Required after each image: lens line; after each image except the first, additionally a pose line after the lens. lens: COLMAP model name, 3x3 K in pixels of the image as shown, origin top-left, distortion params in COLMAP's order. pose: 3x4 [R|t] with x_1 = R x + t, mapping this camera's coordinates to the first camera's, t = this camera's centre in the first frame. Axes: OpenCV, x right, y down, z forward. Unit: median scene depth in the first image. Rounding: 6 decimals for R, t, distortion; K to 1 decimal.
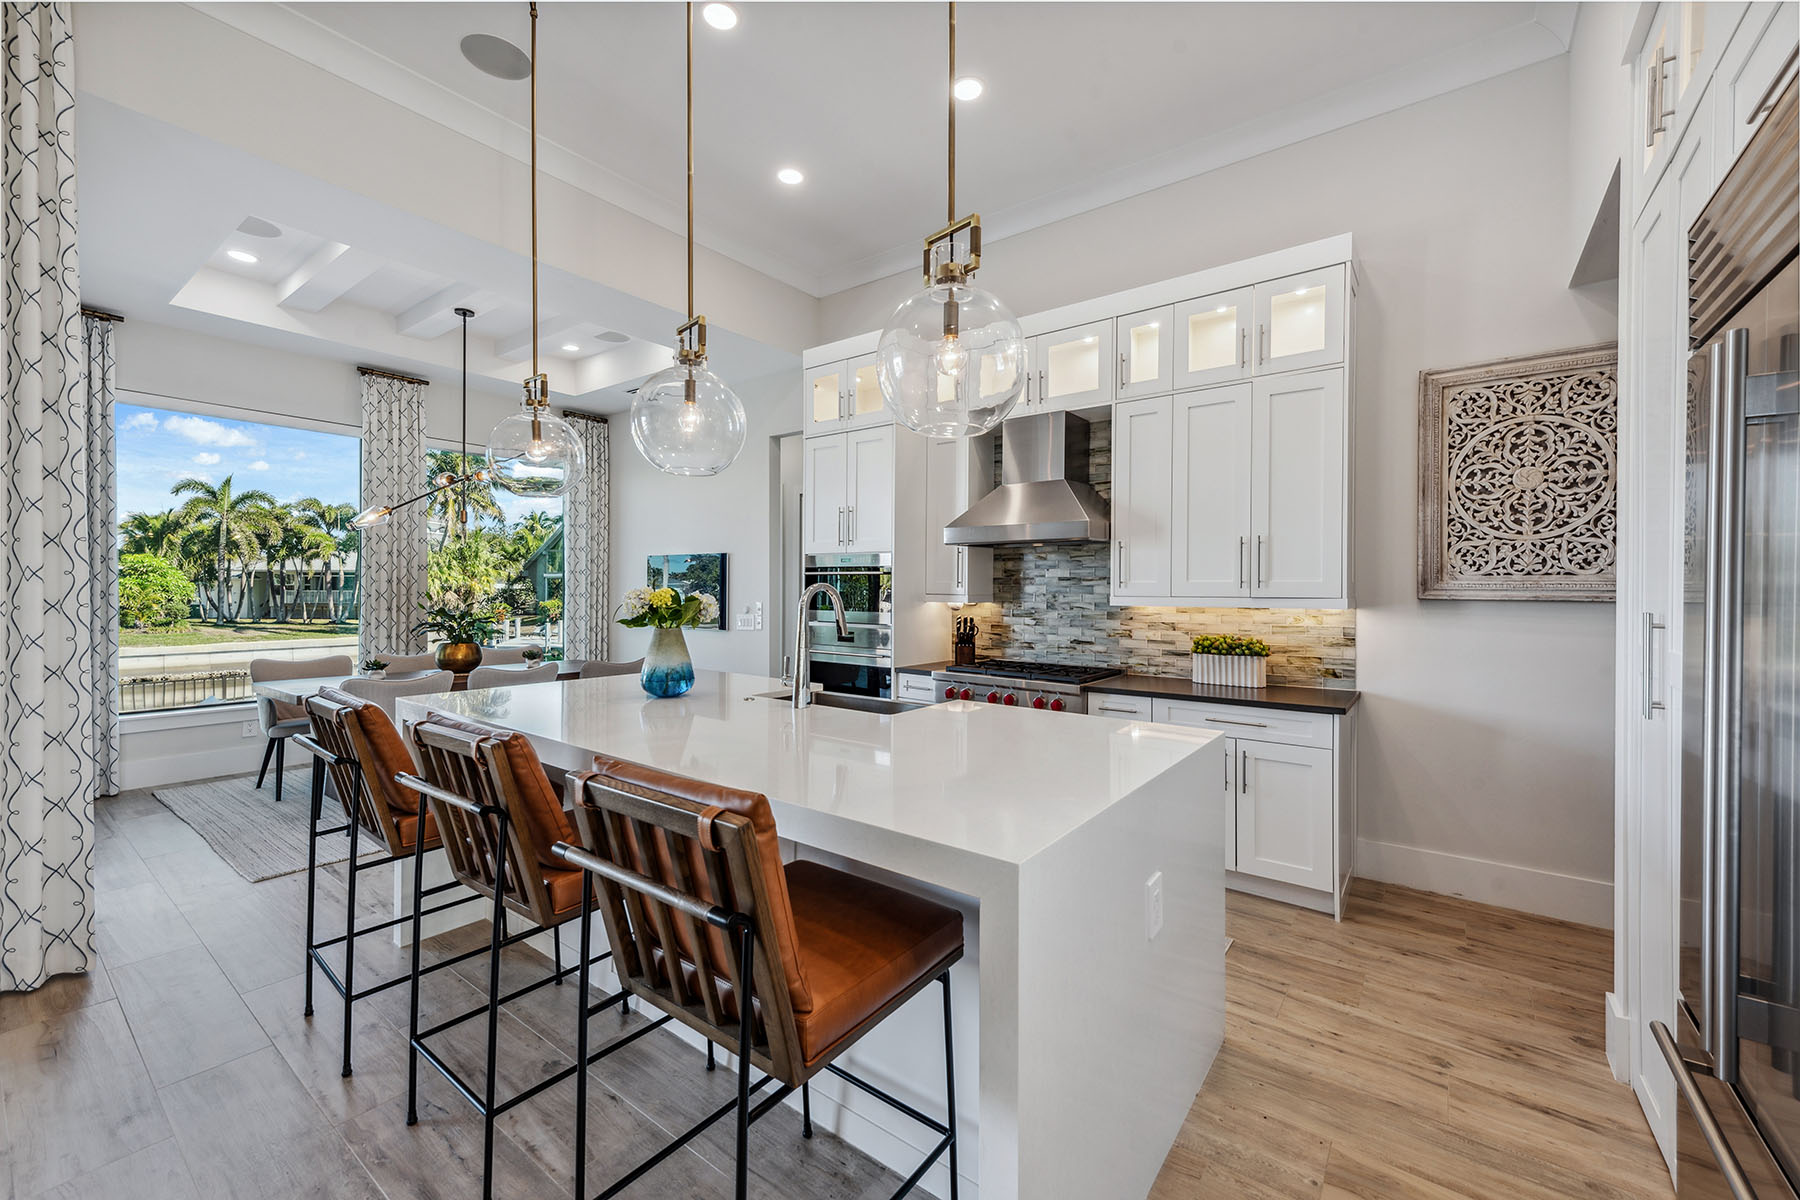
lens RADIAL K [[718.6, 0, 904.2], [0, 718.6, 589.5], [0, 0, 1]] dist [0.011214, -0.000364]
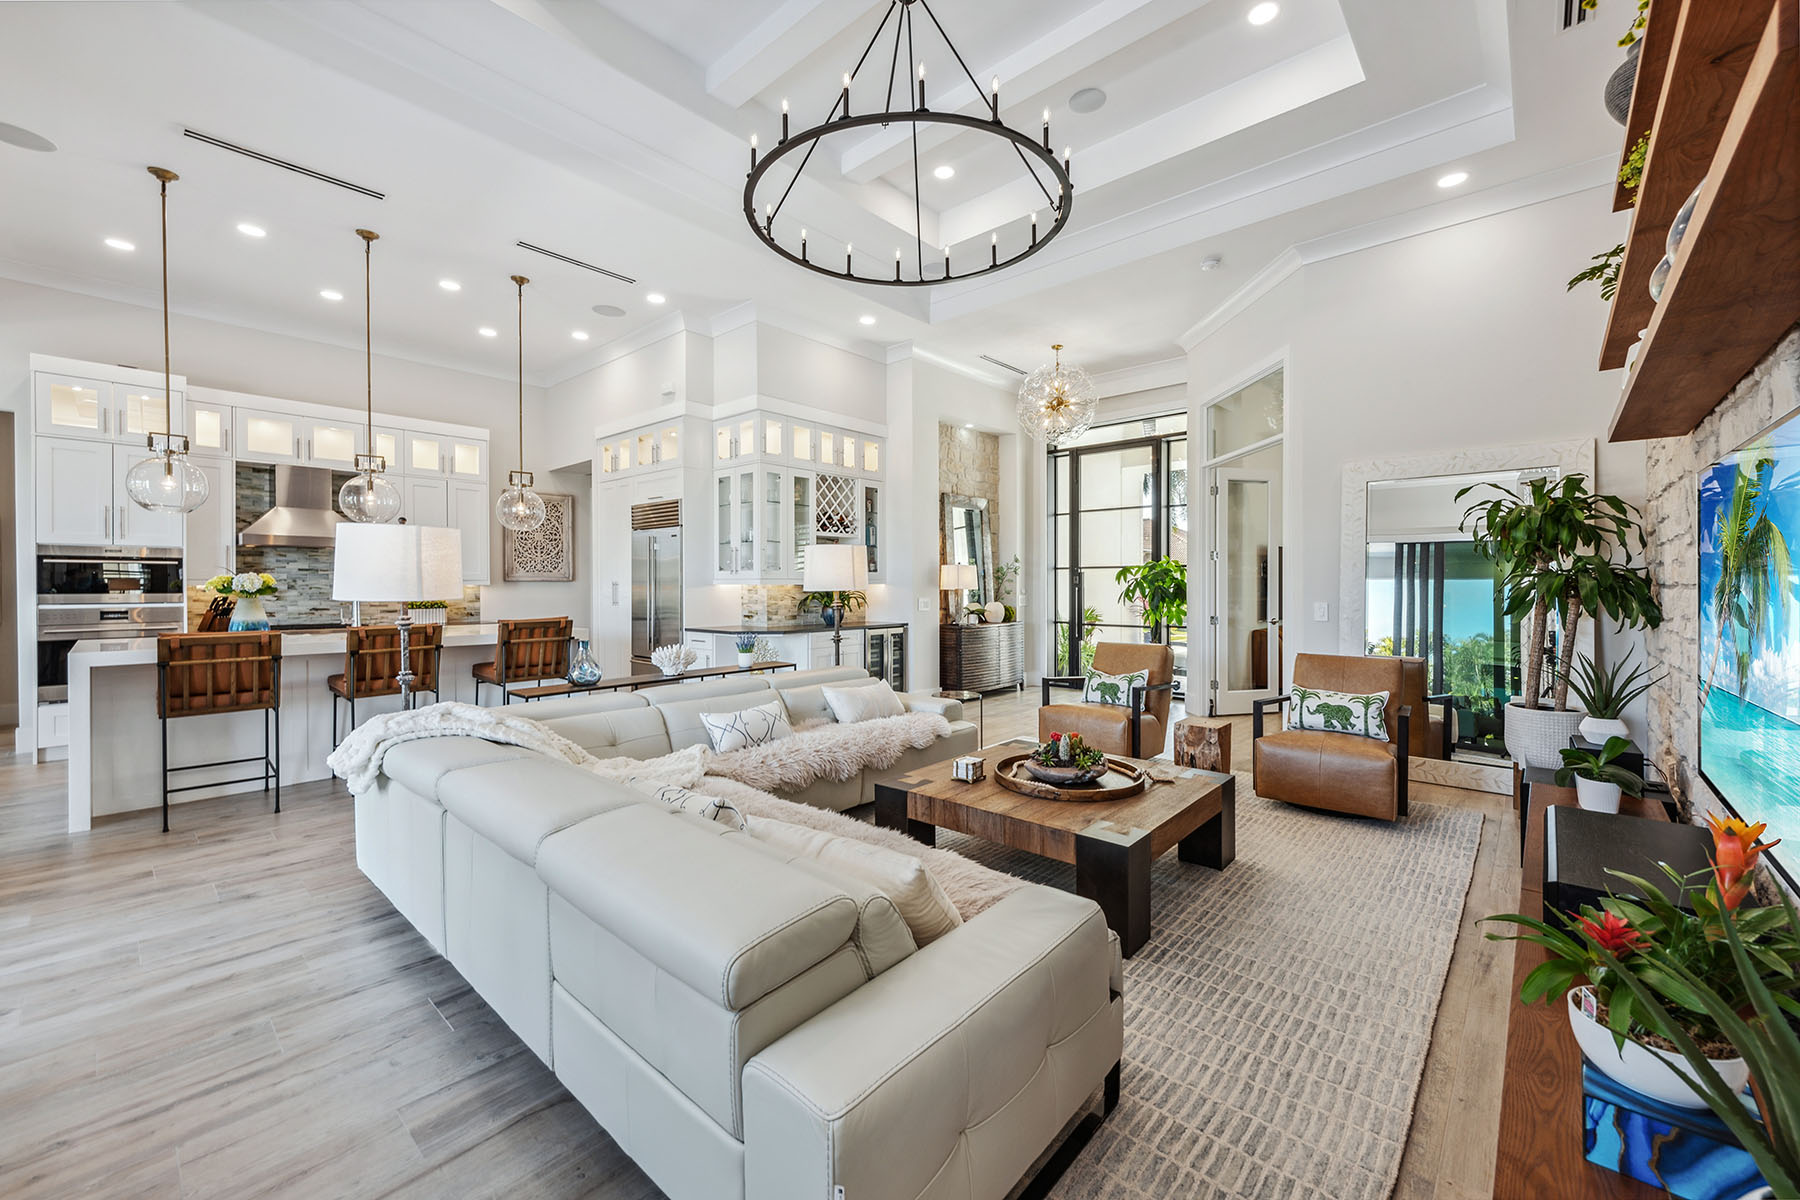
lens RADIAL K [[708.4, 0, 904.1], [0, 708.4, 588.1], [0, 0, 1]] dist [0.018344, -0.006314]
pose [[0.082655, -0.012091, 0.996505, -0.918588], [0.001923, 0.999926, 0.011973, 0.006876], [-0.996576, 0.000926, 0.082672, -0.324239]]
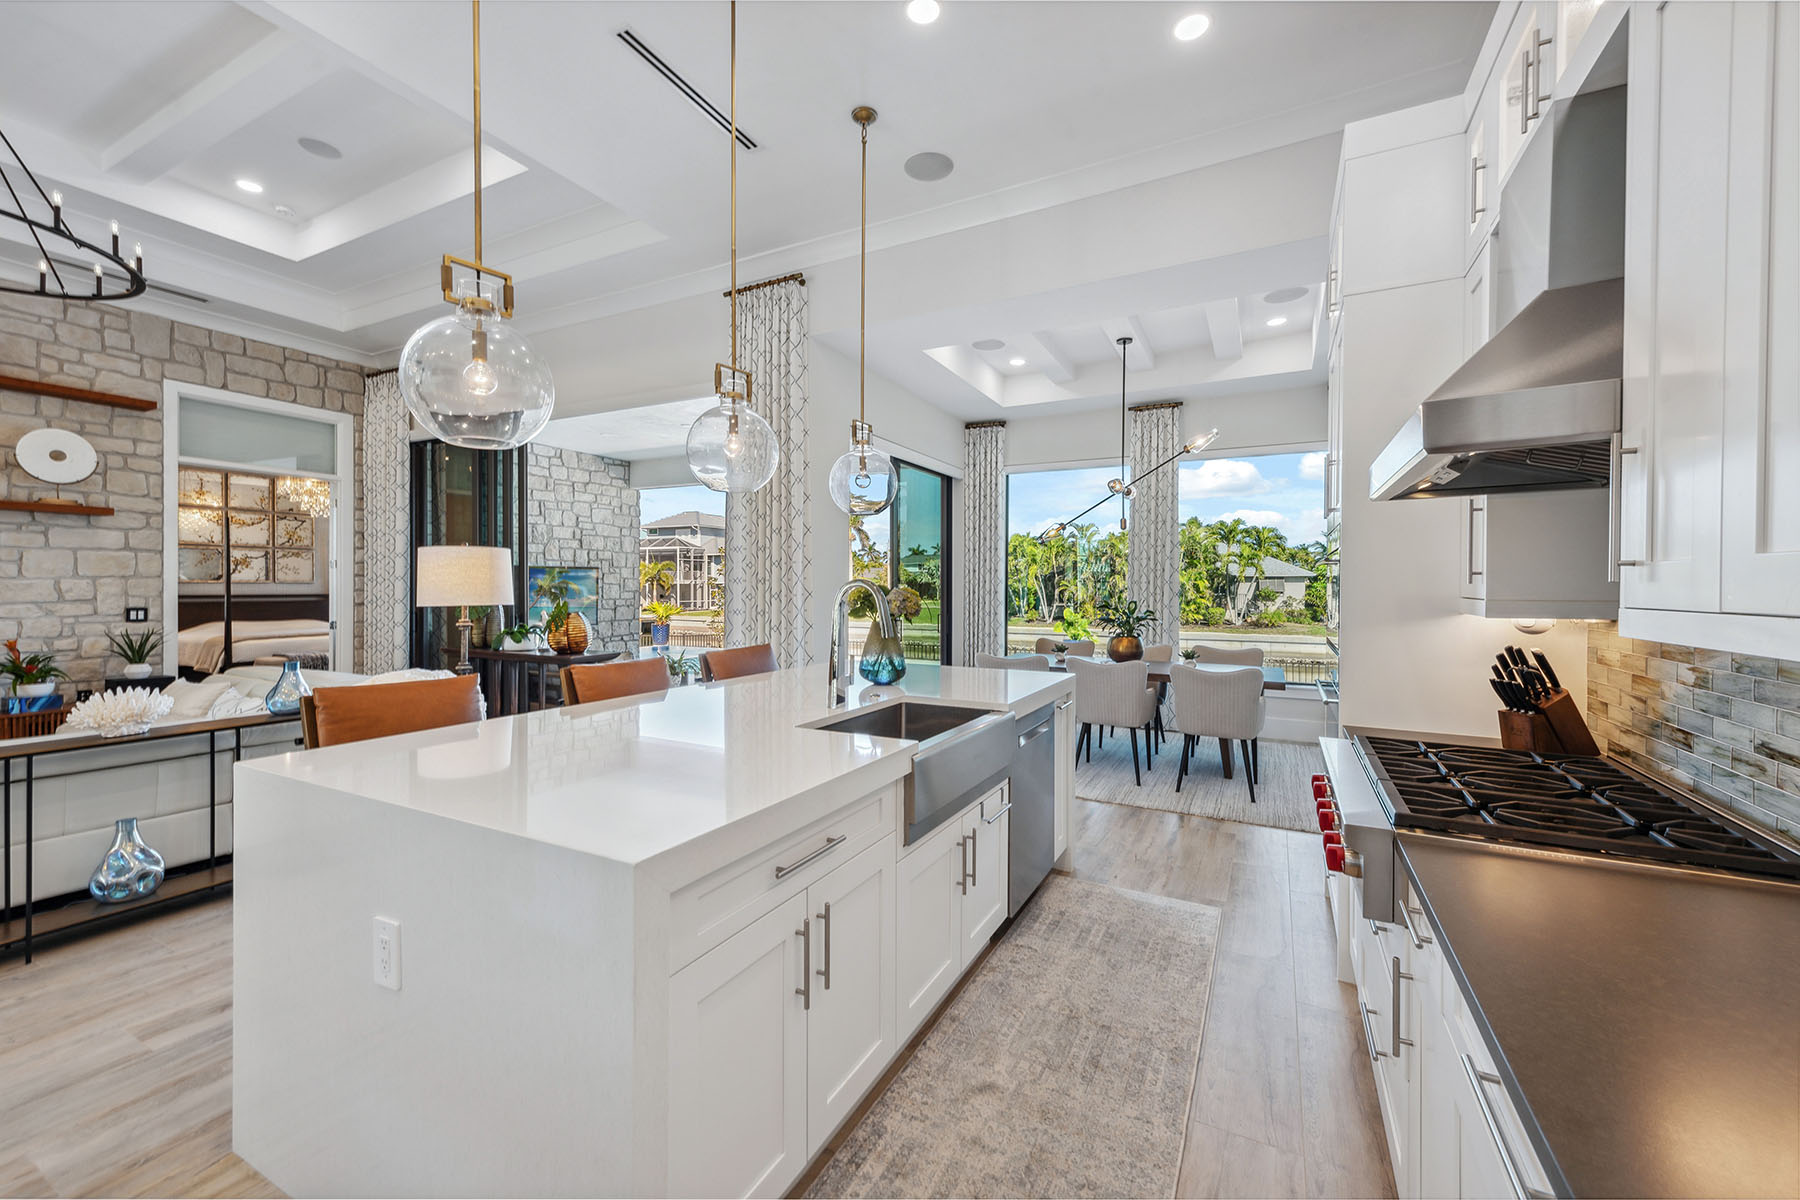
lens RADIAL K [[712.2, 0, 903.4], [0, 712.2, 591.5], [0, 0, 1]] dist [0.016474, -0.003910]
pose [[0.166879, 0.001419, -0.985976, 0.373501], [-0.002971, 0.999995, 0.000936, 0.004663], [0.985973, 0.002773, 0.166882, 0.419492]]
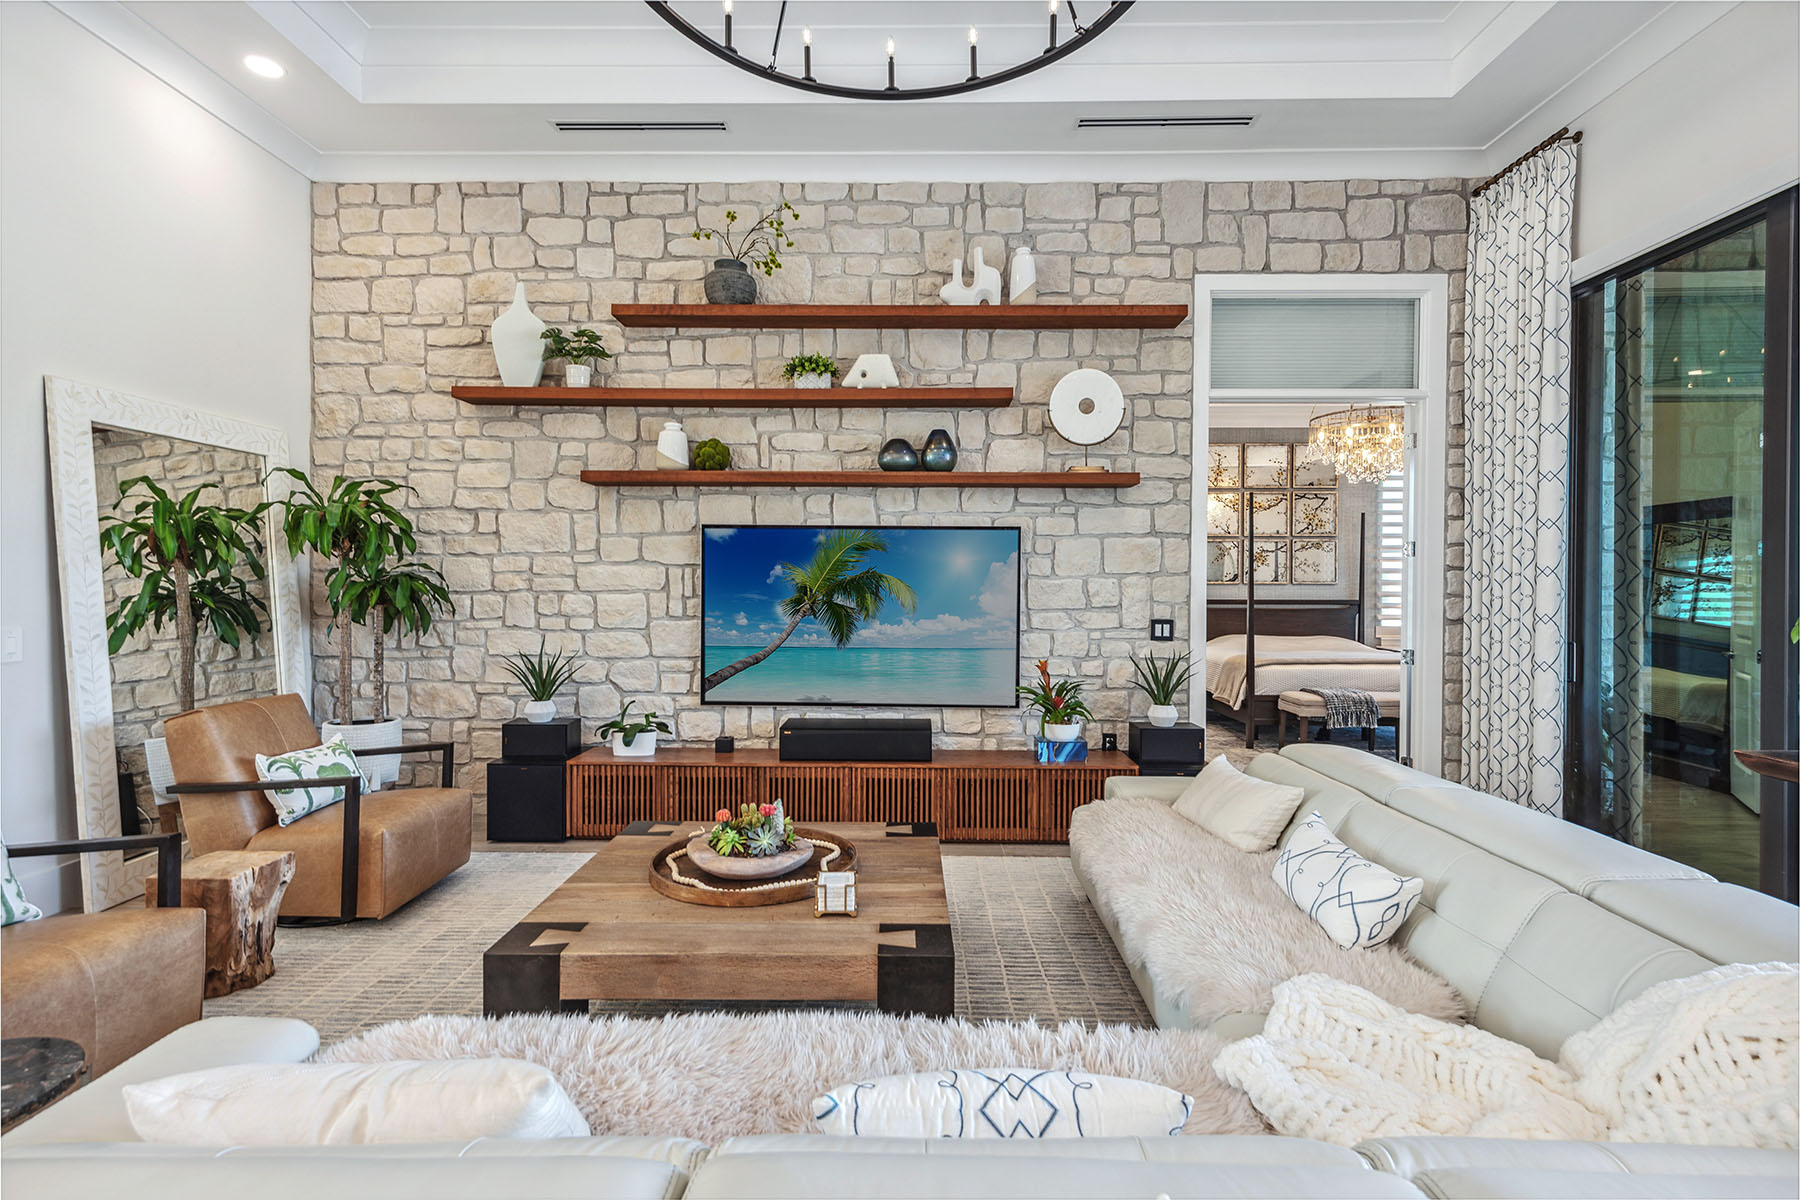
lens RADIAL K [[849.7, 0, 901.2], [0, 849.7, 591.8], [0, 0, 1]] dist [0.026733, -0.013692]
pose [[-0.808850, -0.005505, -0.587989, -0.134321], [-0.009286, 0.999951, 0.003411, 0.004702], [0.587942, 0.008219, -0.808862, 0.031664]]
